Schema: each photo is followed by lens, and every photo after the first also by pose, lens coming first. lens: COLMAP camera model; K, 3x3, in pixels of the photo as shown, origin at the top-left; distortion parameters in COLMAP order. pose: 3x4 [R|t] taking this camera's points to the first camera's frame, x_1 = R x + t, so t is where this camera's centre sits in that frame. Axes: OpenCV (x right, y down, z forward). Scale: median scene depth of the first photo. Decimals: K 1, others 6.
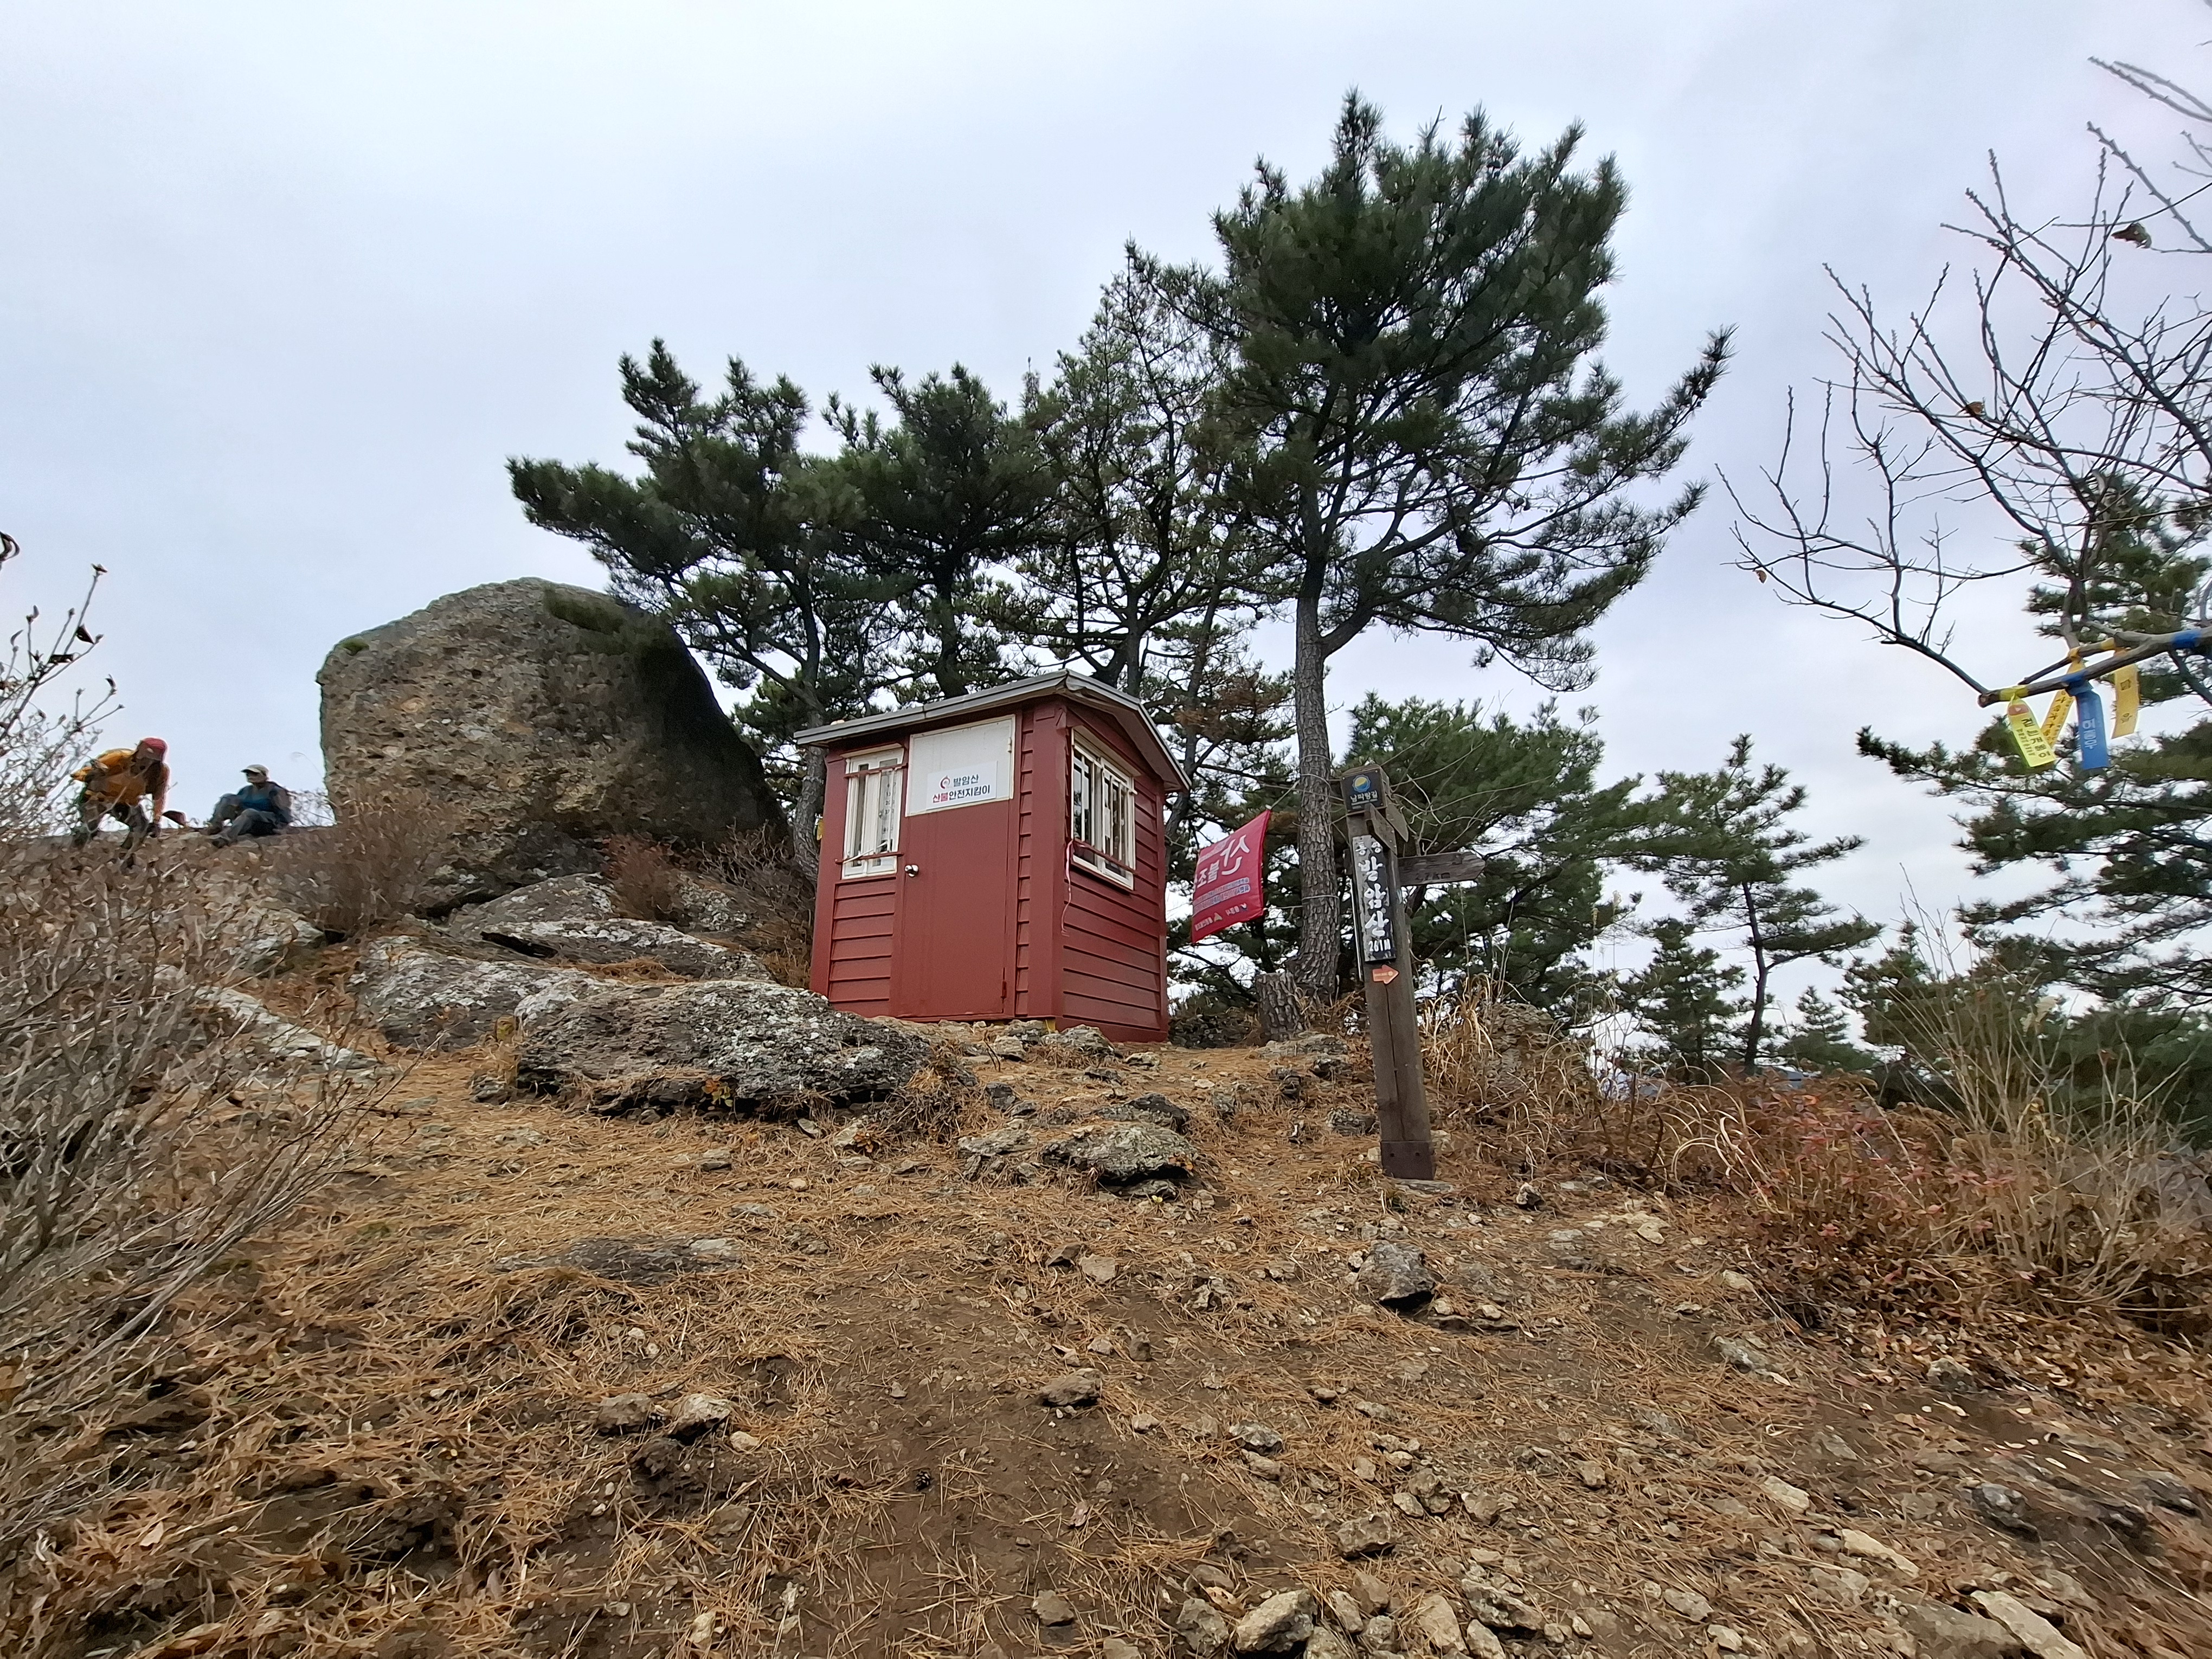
lens RADIAL K [[886.8, 0, 1119.9], [0, 886.8, 859.2], [0, 0, 1]] dist [-0.001210, -0.000045]
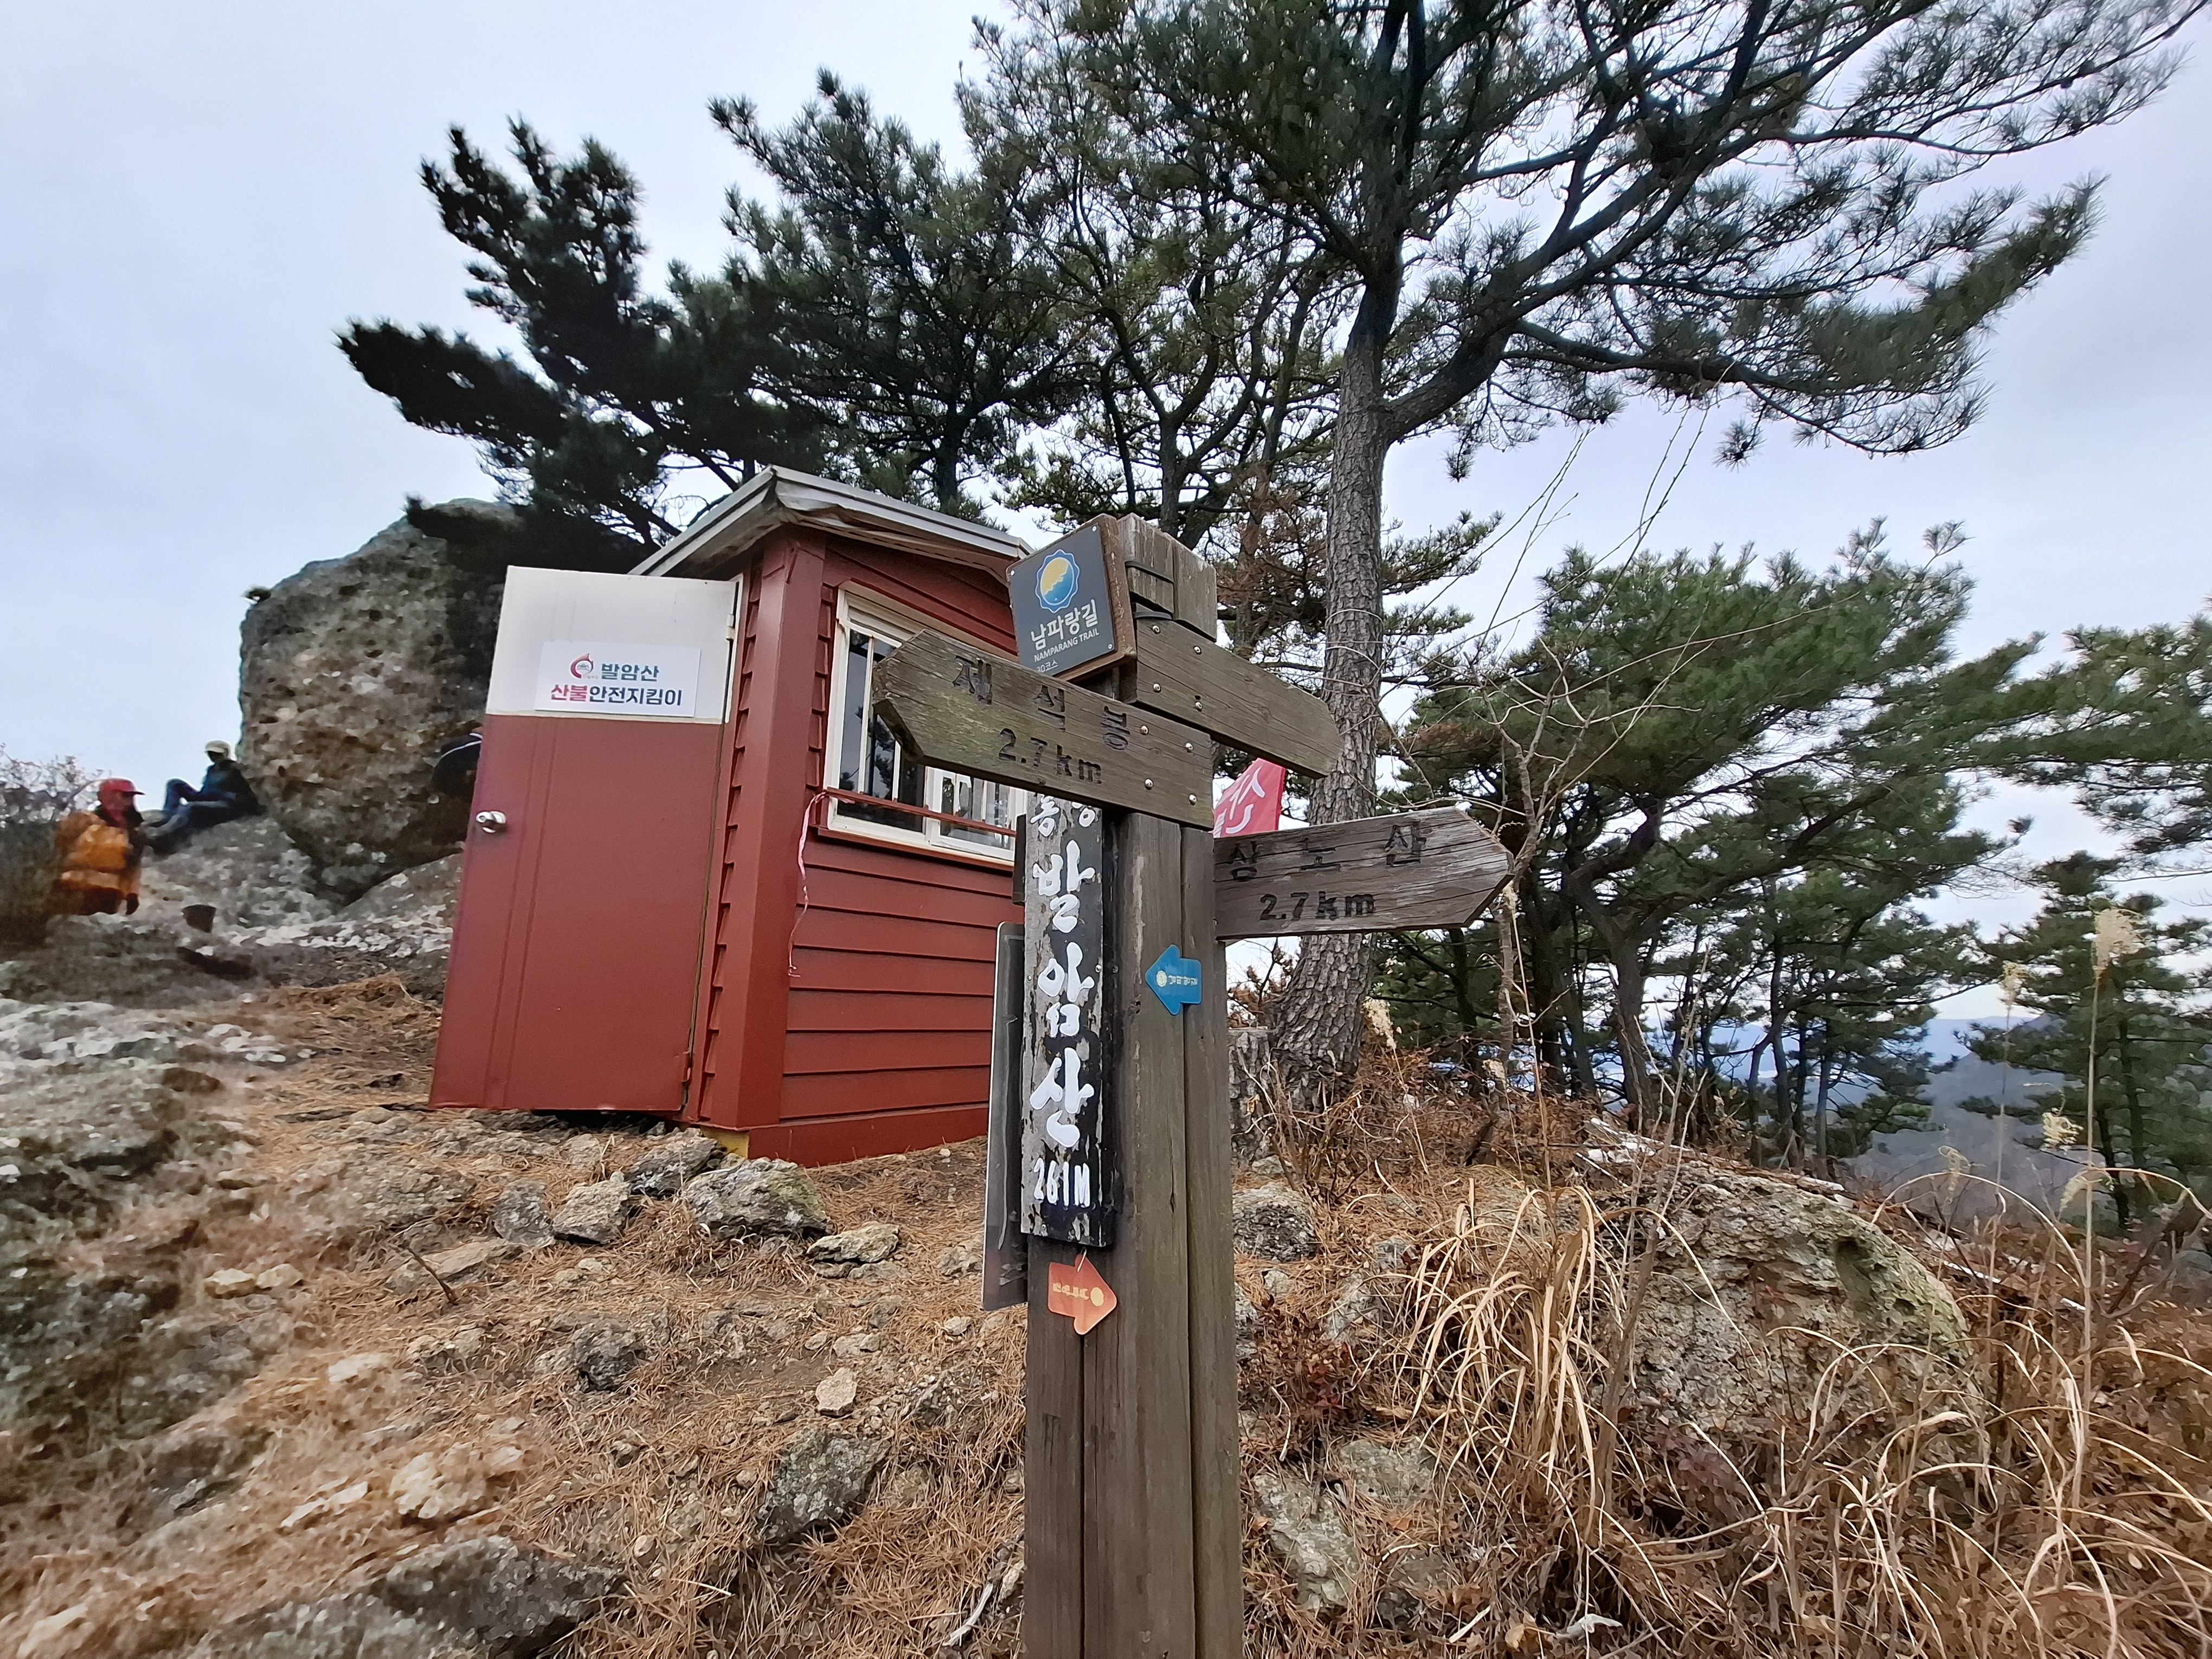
lens RADIAL K [[880.5, 0, 1124.9], [0, 880.5, 856.6], [0, 0, 1]] dist [-0.000492, 0.001207]
pose [[0.968083, -0.021700, -0.249690, 0.116114], [0.039684, 0.996949, 0.067216, -0.004911], [0.247470, -0.074979, 0.965990, 0.233397]]
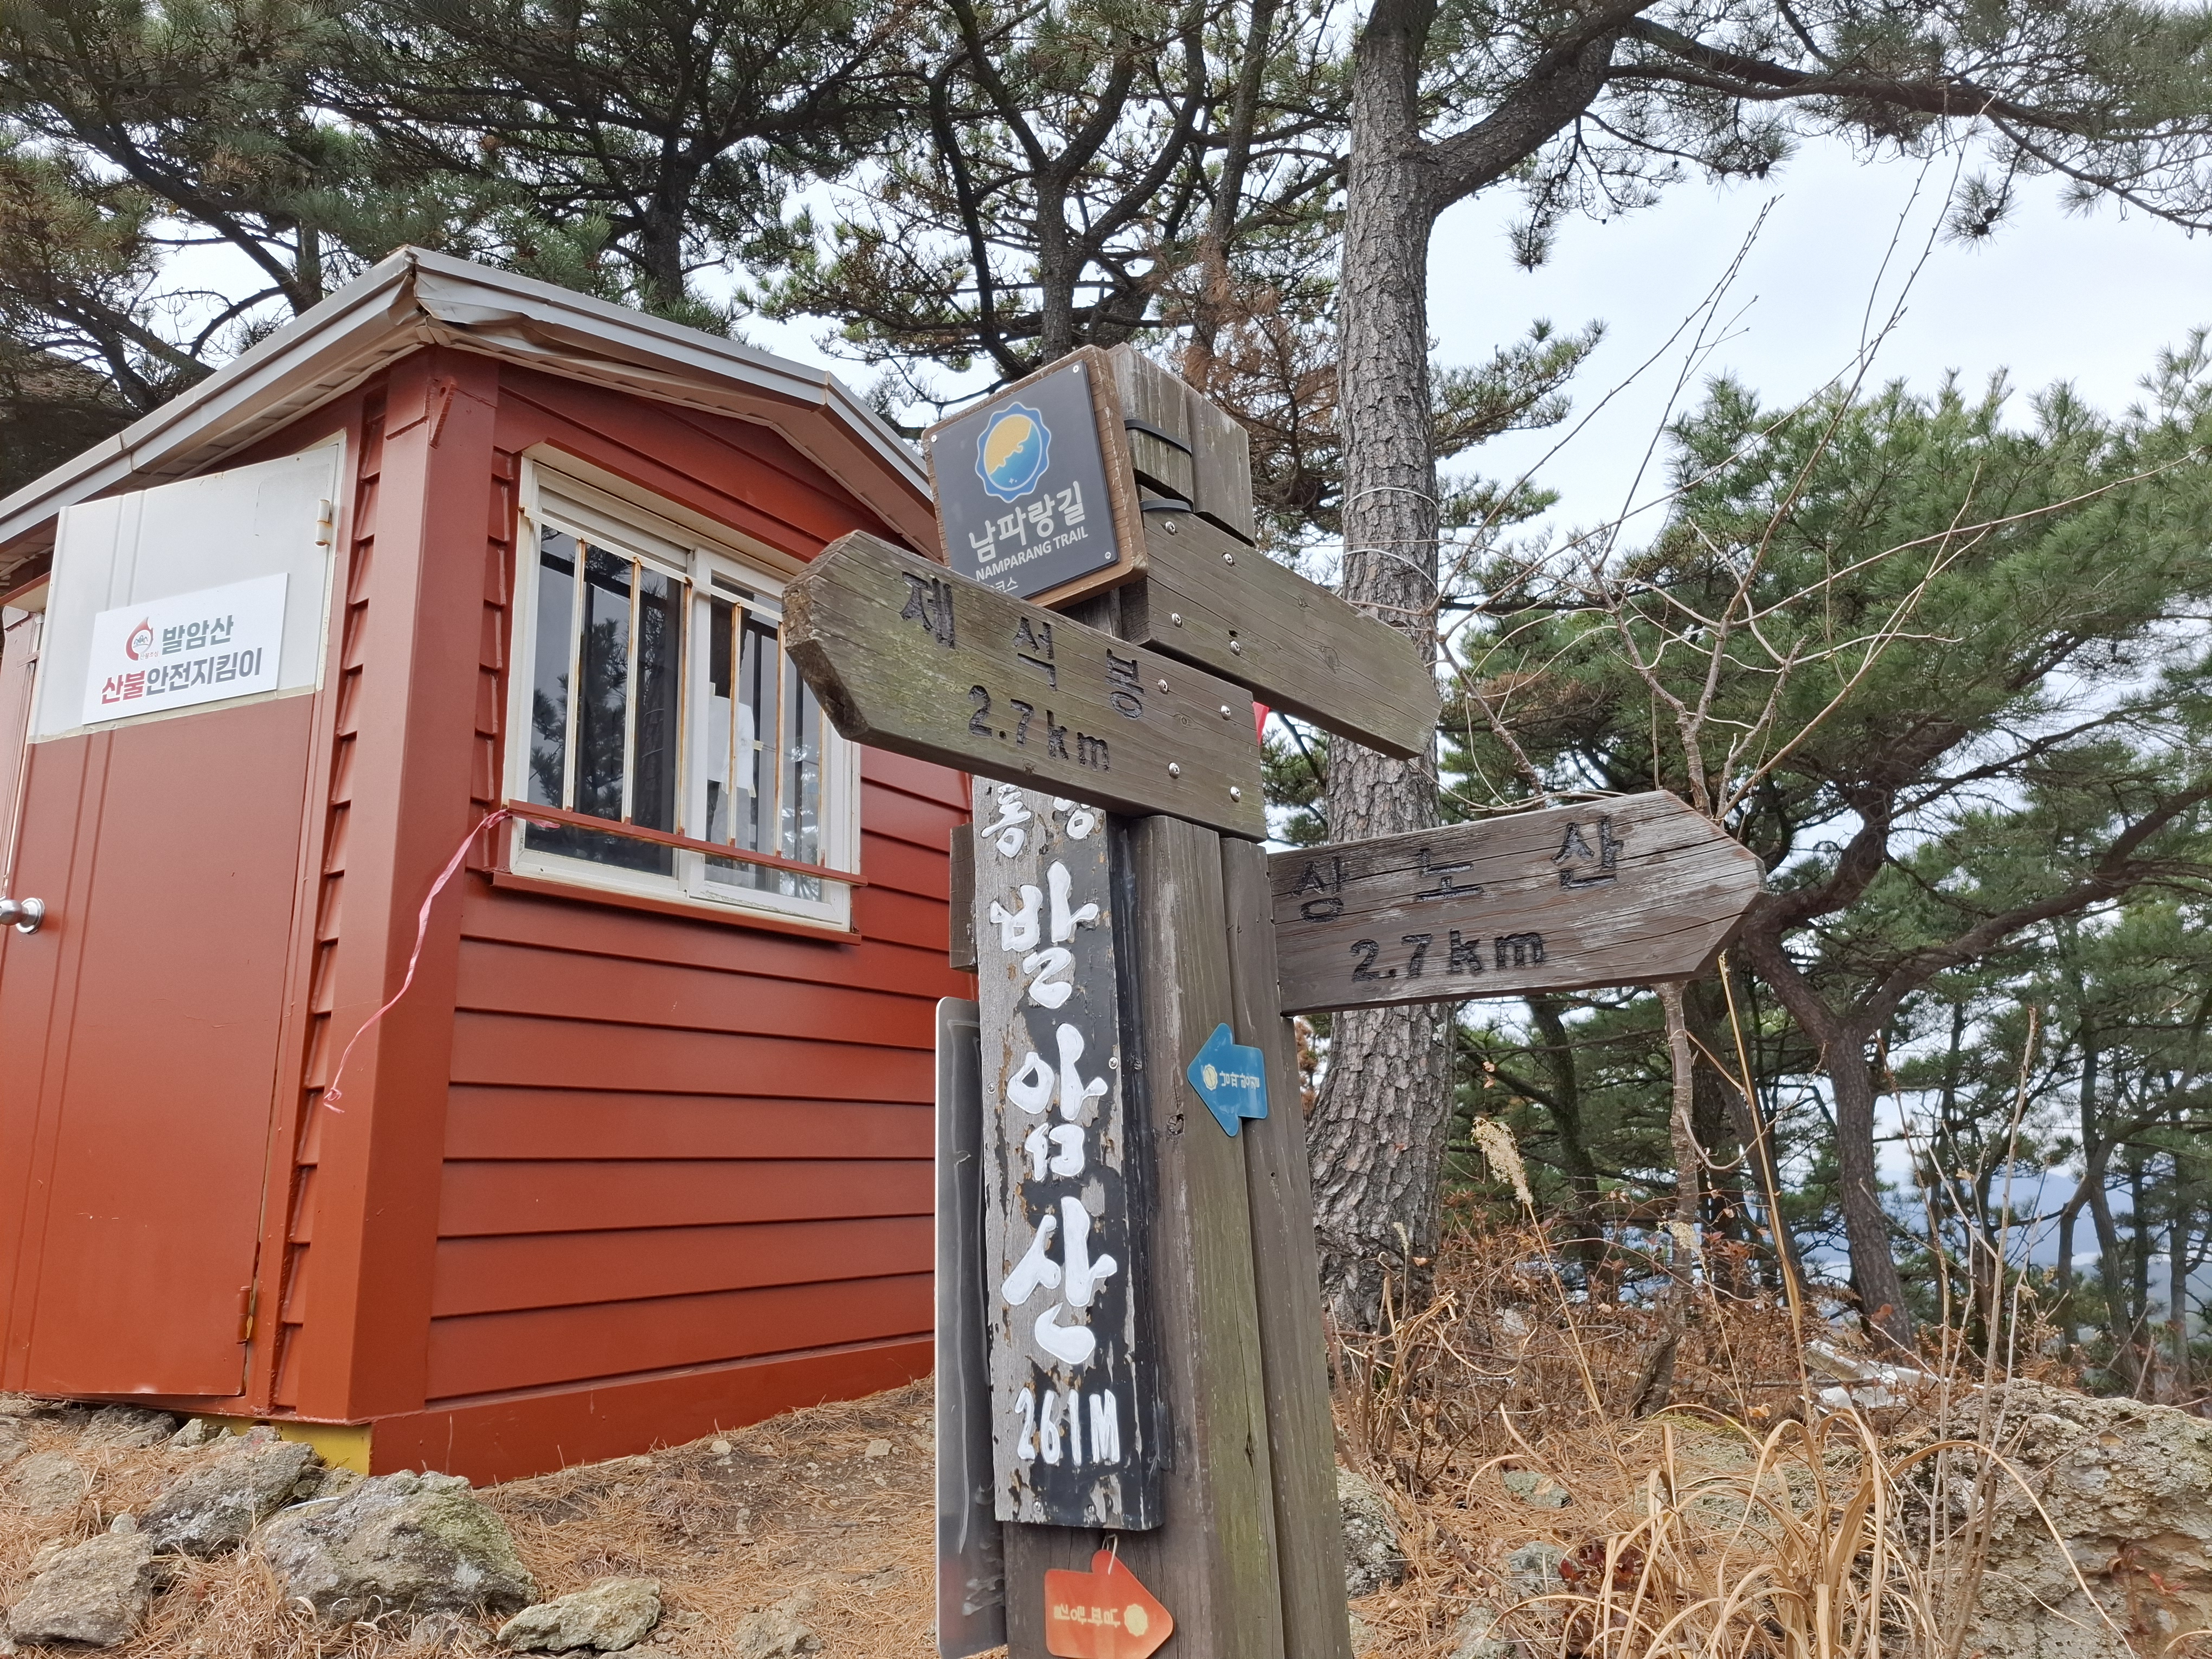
lens RADIAL K [[1540.4, 0, 1088.3], [0, 1540.4, 817.6], [0, 0, 1]] dist [0.070100, -0.066026]
pose [[0.983422, -0.062471, -0.170231, 0.107688], [0.064778, 0.997867, 0.008028, -0.004184], [0.169366, -0.018922, 0.985372, 0.223682]]
